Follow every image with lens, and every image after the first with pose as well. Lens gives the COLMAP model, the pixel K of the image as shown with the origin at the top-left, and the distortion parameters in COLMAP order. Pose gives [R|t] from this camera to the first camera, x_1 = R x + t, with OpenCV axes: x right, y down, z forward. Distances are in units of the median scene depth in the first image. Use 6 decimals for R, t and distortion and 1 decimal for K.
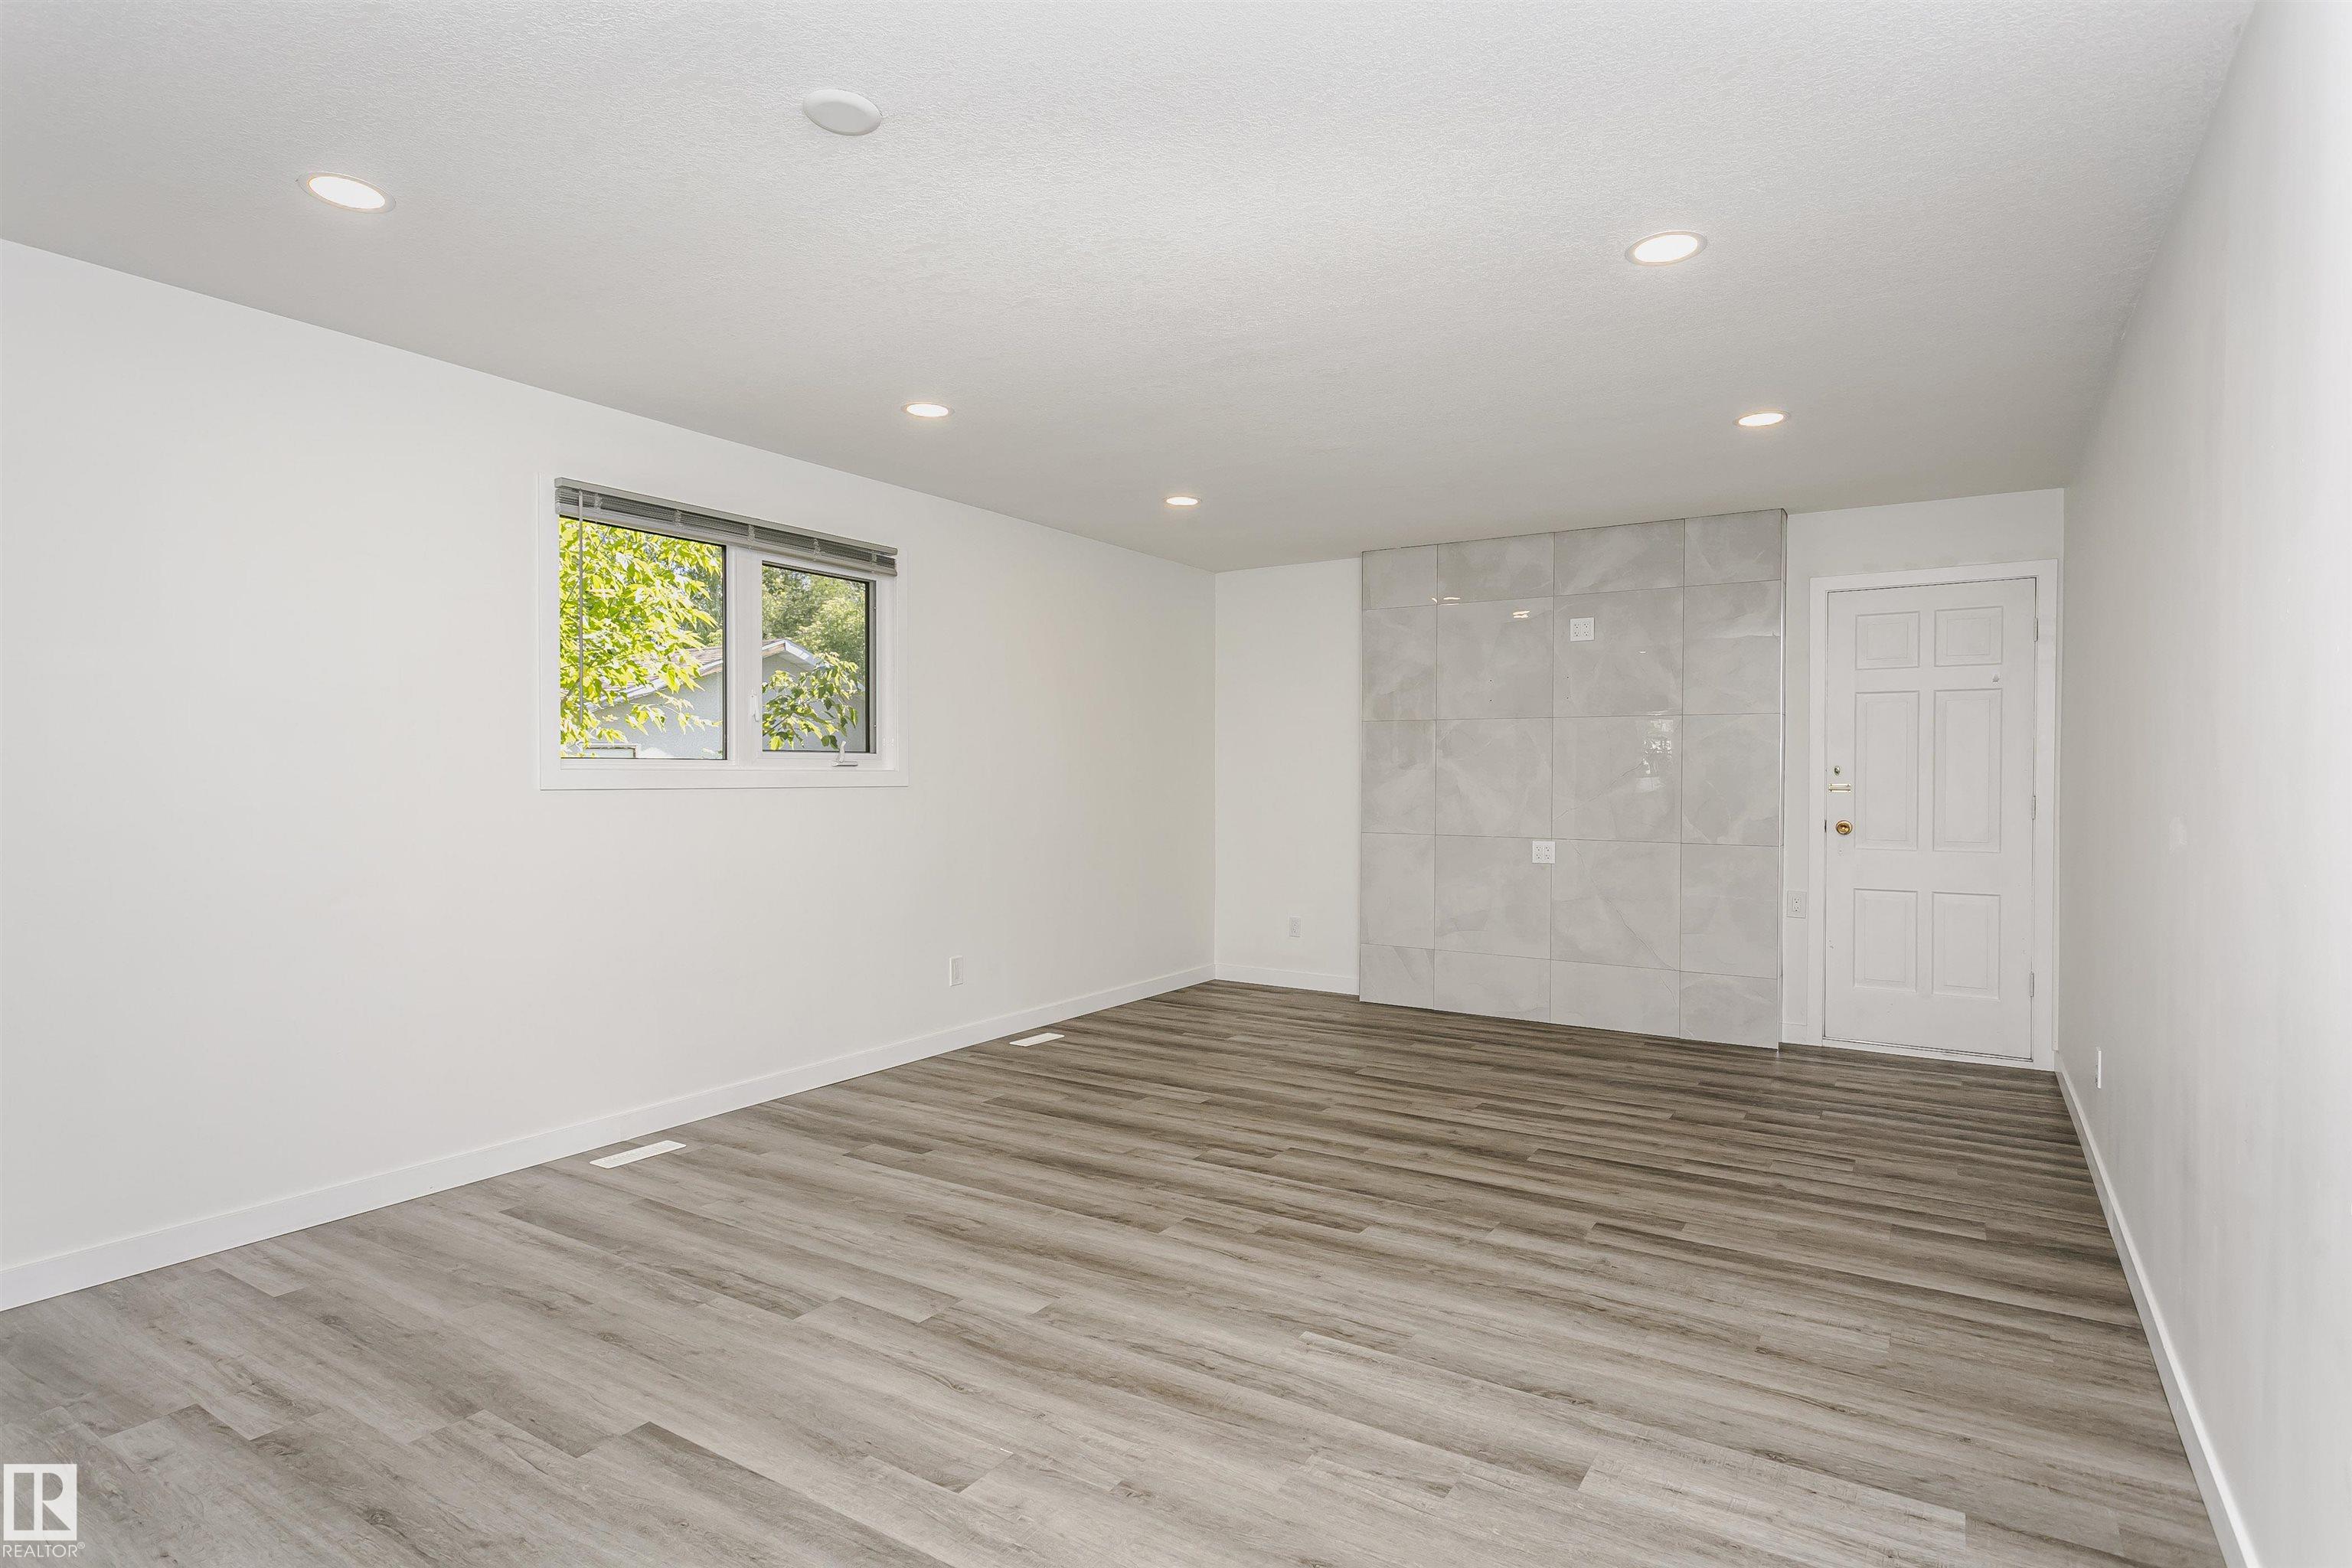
lens RADIAL K [[1215.9, 0, 1162.8], [0, 1215.9, 780.2], [0, 0, 1]] dist [0.000439, 0.000022]
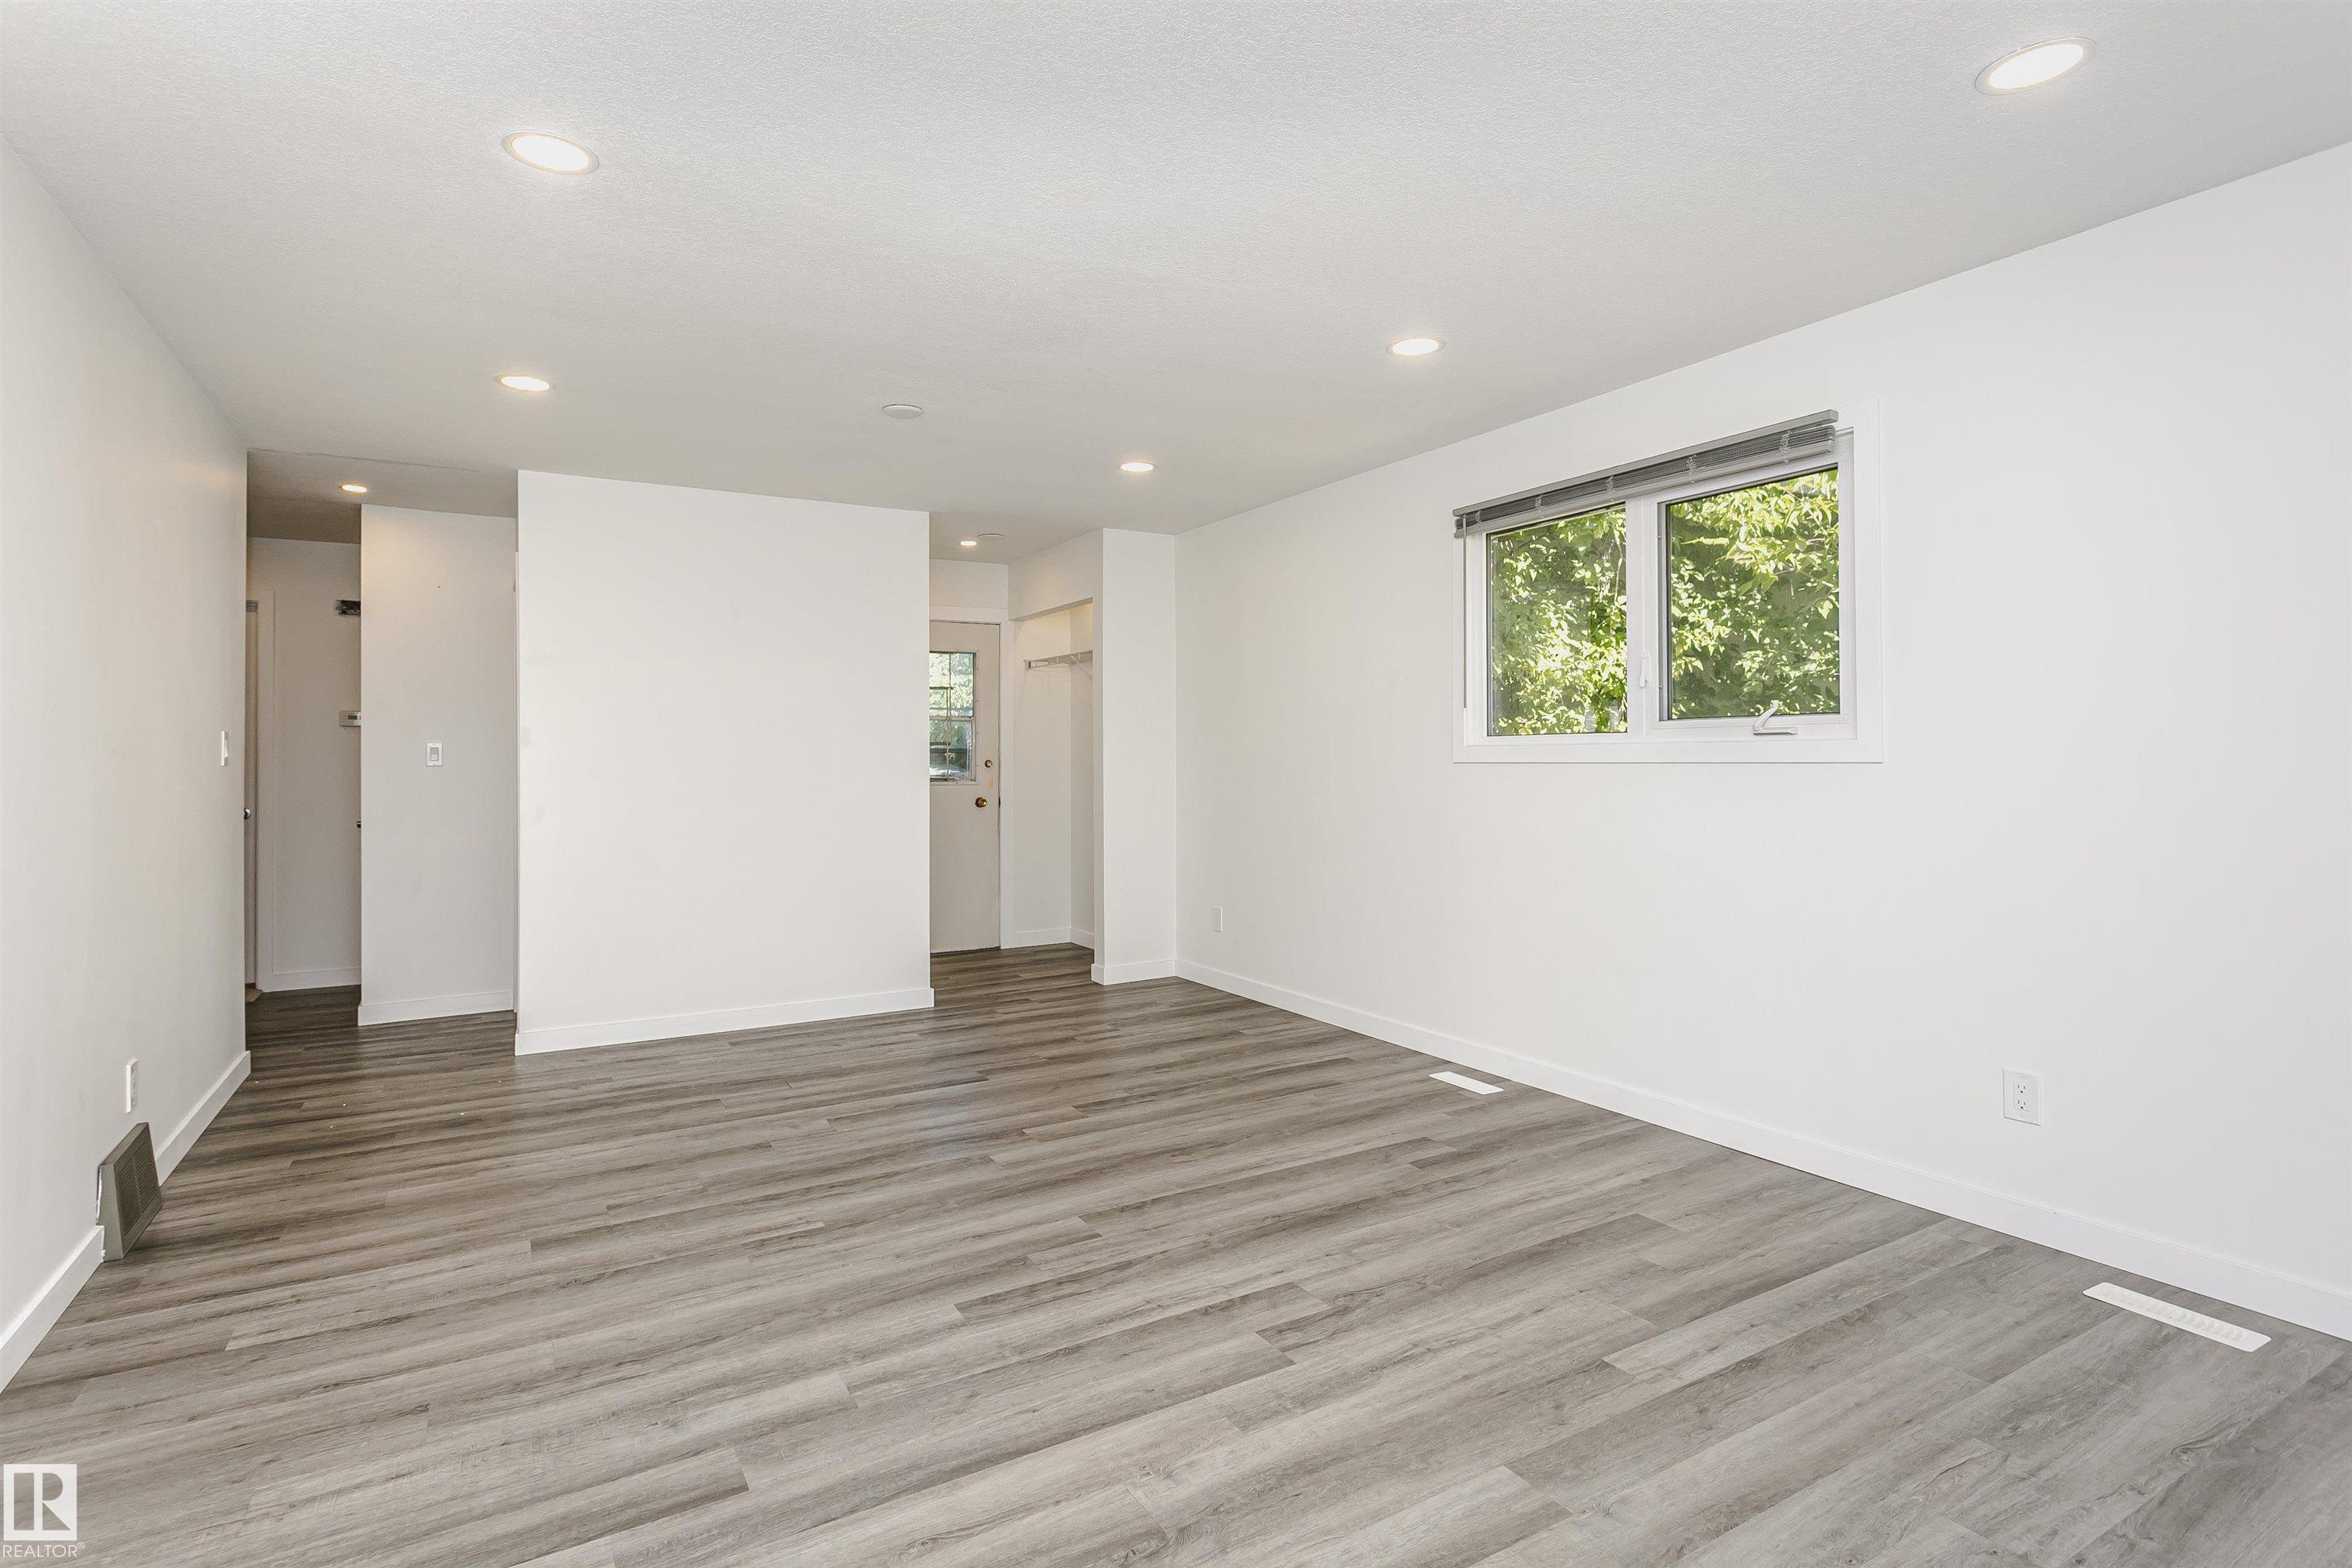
lens RADIAL K [[1141.3, 0, 1158.9], [0, 1141.3, 774.0], [0, 0, 1]] dist [-0.016040, -0.000032]
pose [[-0.446955, 0.009344, -0.894508, 0.814679], [-0.002889, 0.999925, 0.011889, 0.007921], [0.894552, 0.007898, -0.446895, 1.529813]]
